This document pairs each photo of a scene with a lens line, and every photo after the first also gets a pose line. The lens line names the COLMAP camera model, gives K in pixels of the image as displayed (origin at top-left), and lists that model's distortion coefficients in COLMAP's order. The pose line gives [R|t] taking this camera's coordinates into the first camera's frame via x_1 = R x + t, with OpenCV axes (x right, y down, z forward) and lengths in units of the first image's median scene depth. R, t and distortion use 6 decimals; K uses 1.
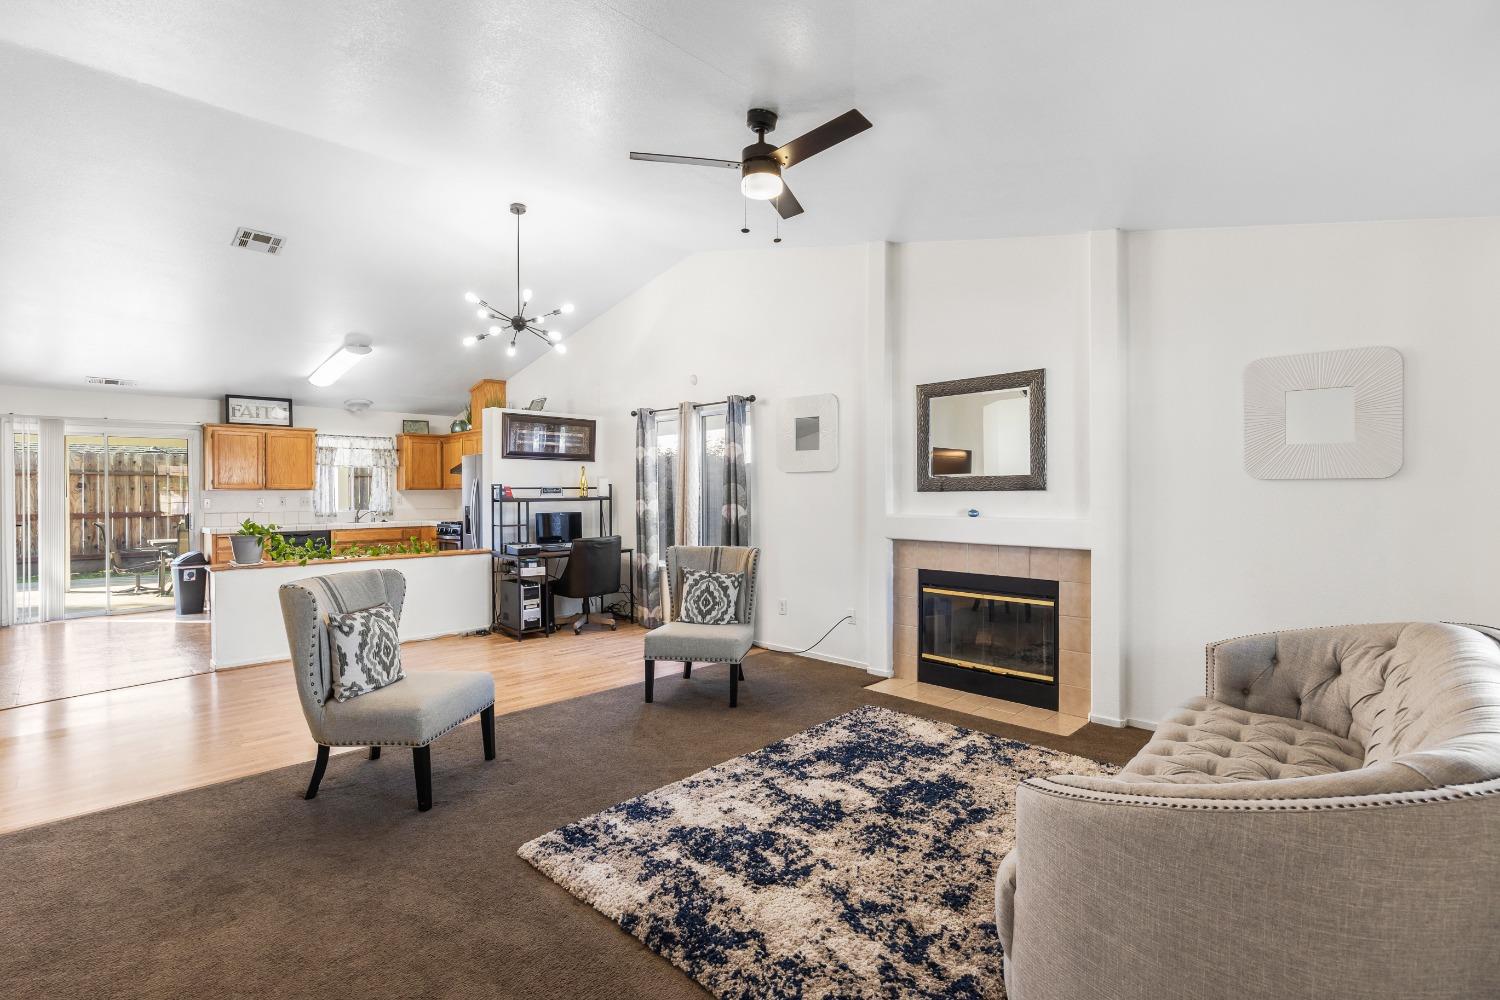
lens RADIAL K [[704.7, 0, 760.6], [0, 704.7, 498.3], [0, 0, 1]] dist [-0.011092, 0.002738]
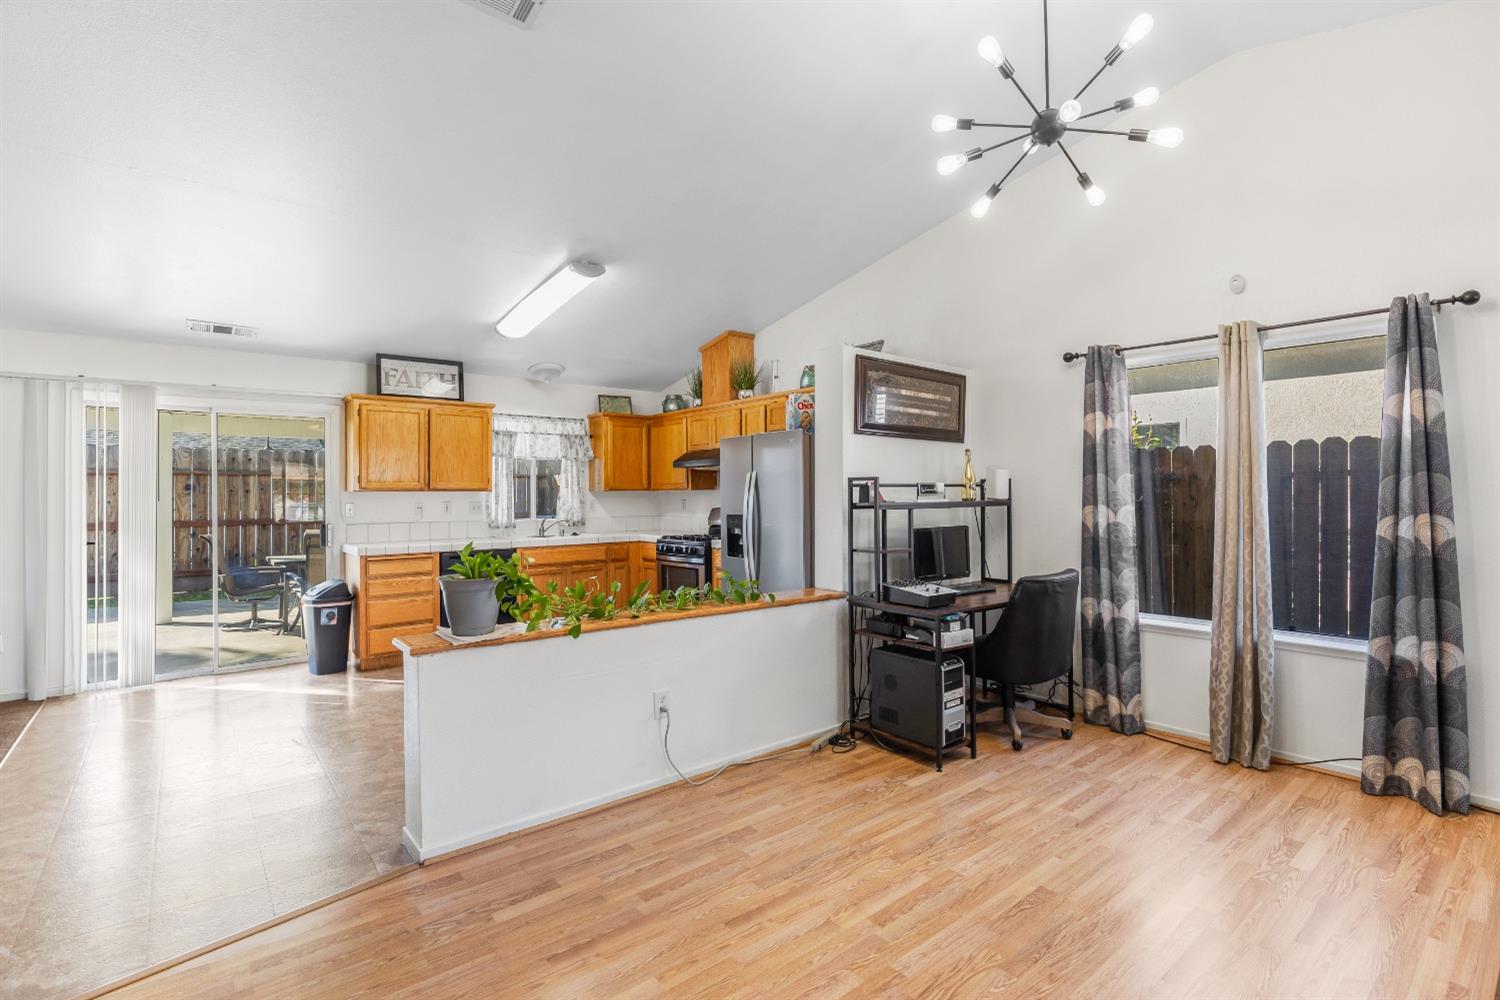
lens RADIAL K [[704.7, 0, 784.2], [0, 704.7, 495.8], [0, 0, 1]] dist [-0.011092, 0.002738]
pose [[0.997202, -0.001492, -0.074744, -0.362344], [0.000768, 0.999953, -0.009714, 0.000178], [0.074755, 0.009630, 0.997155, 0.395786]]
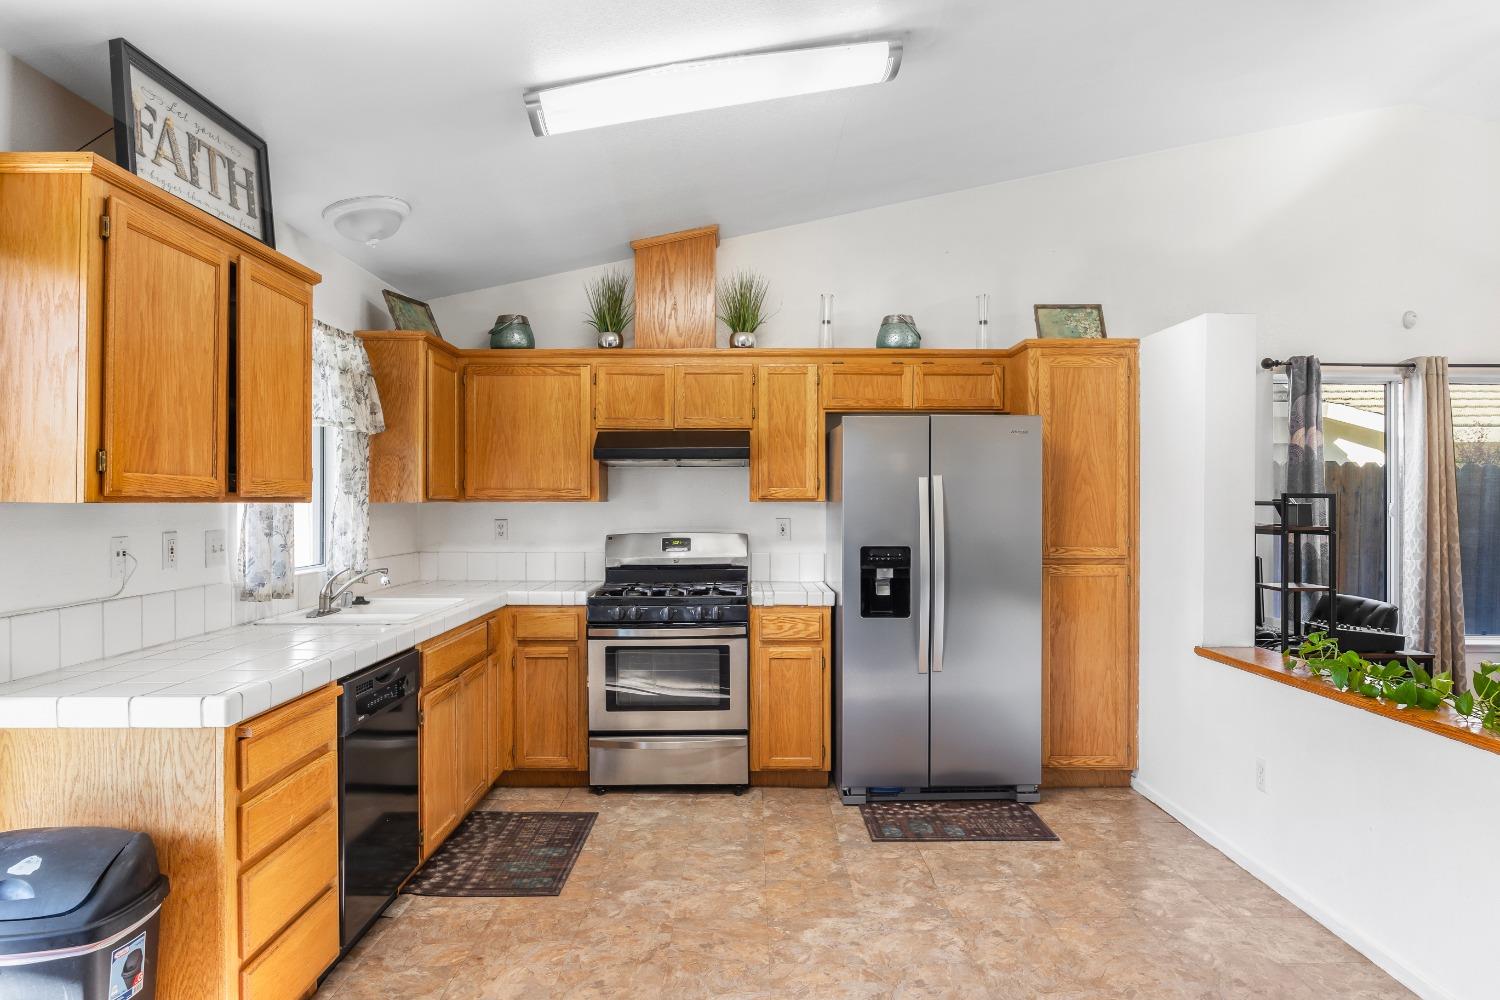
lens RADIAL K [[921.4, 0, 733.8], [0, 921.4, 501.7], [0, 0, 1]] dist [-0.012296, -0.000714]
pose [[0.709748, 0.005326, 0.704435, -0.967143], [0.002719, 0.999943, -0.010299, -0.009782], [-0.704450, 0.009225, 0.709693, 0.799397]]
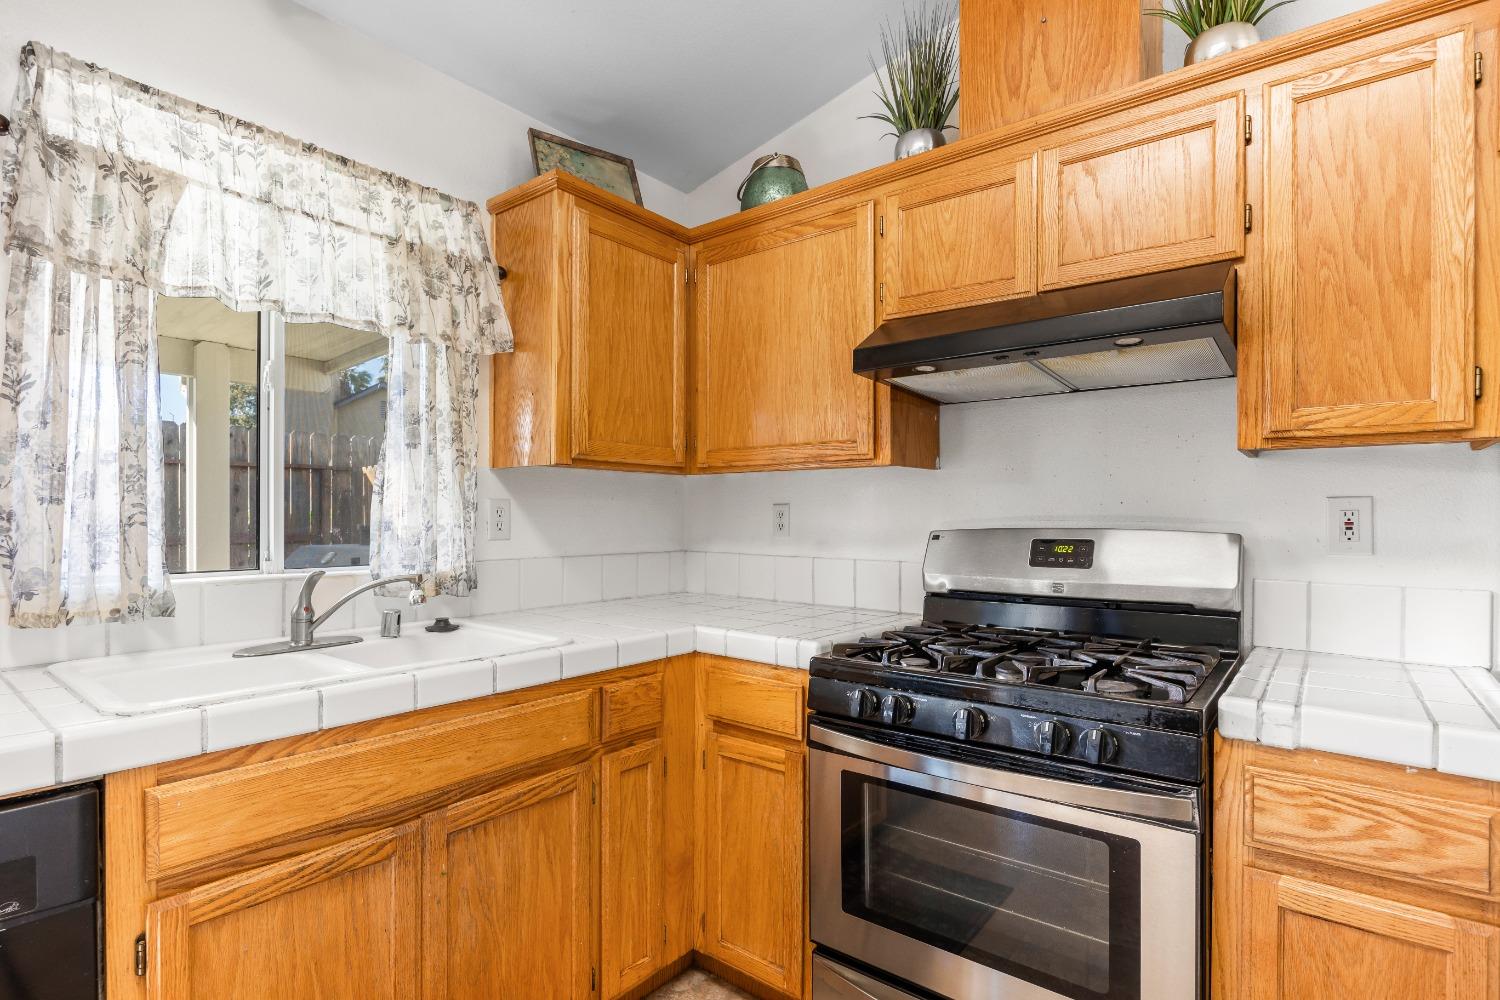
lens RADIAL K [[737.6, 0, 756.8], [0, 737.6, 512.7], [0, 0, 1]] dist [-0.017008, 0.002161]
pose [[0.993223, 0.011003, 0.115703, -0.645686], [-0.009782, 0.999890, -0.011115, 0.004721], [-0.115812, 0.009908, 0.993222, 1.077118]]
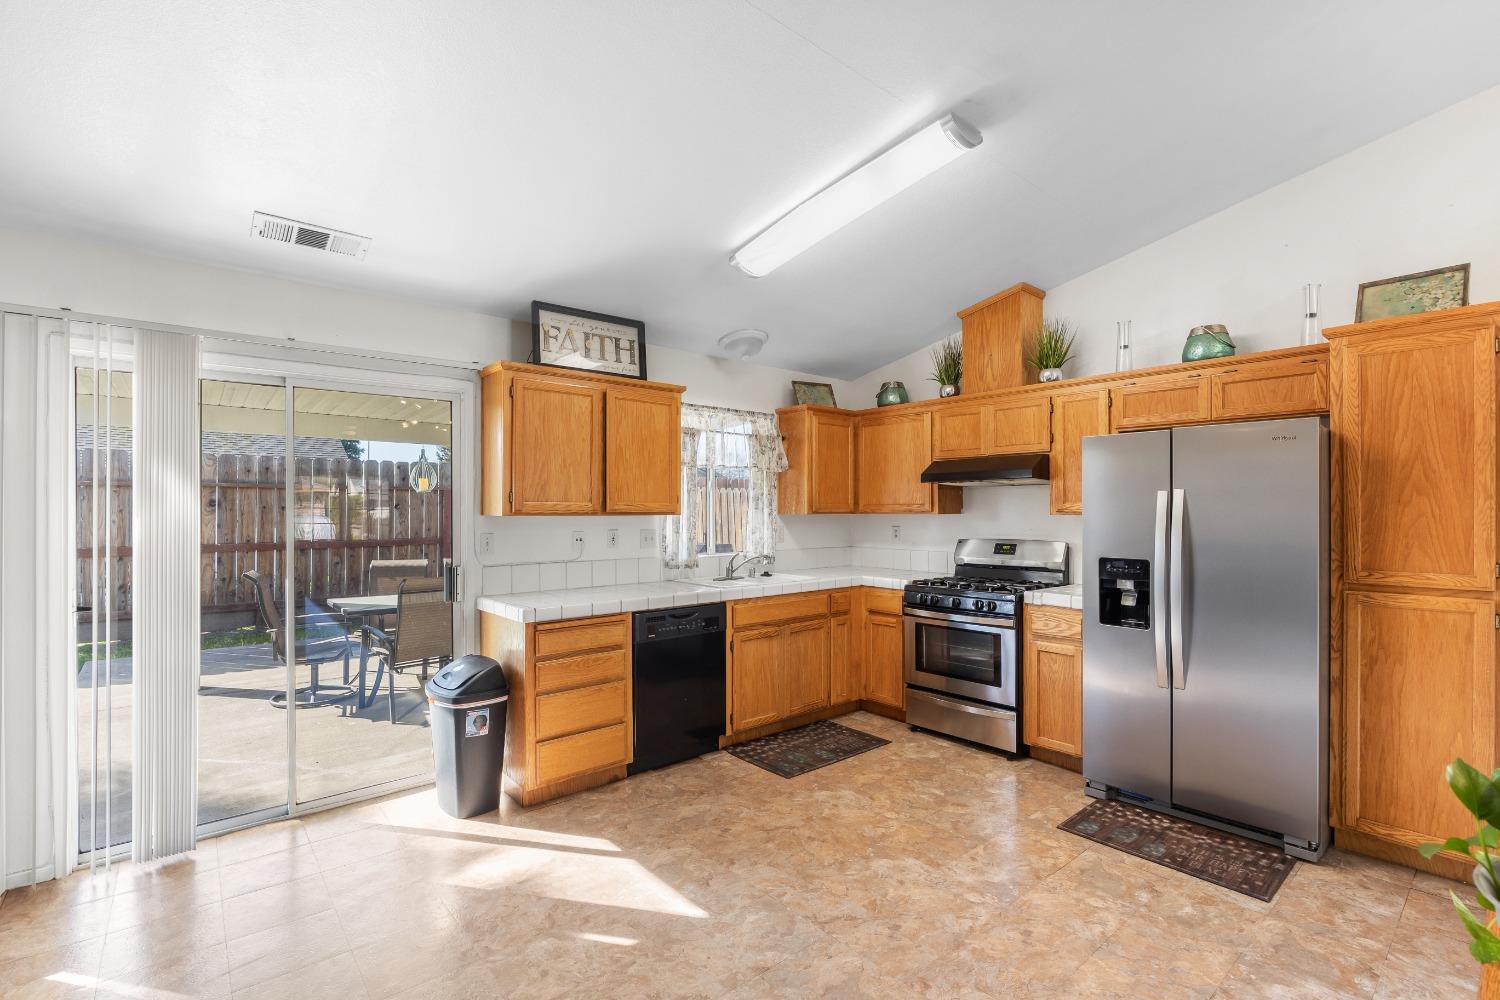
lens RADIAL K [[668.7, 0, 757.3], [0, 668.7, 511.6], [0, 0, 1]] dist [-0.007042, -0.000984]
pose [[0.997381, 0.005077, -0.072143, -0.691448], [-0.005624, 0.999957, -0.007372, -0.013646], [0.072102, 0.007758, 0.997367, 0.687718]]
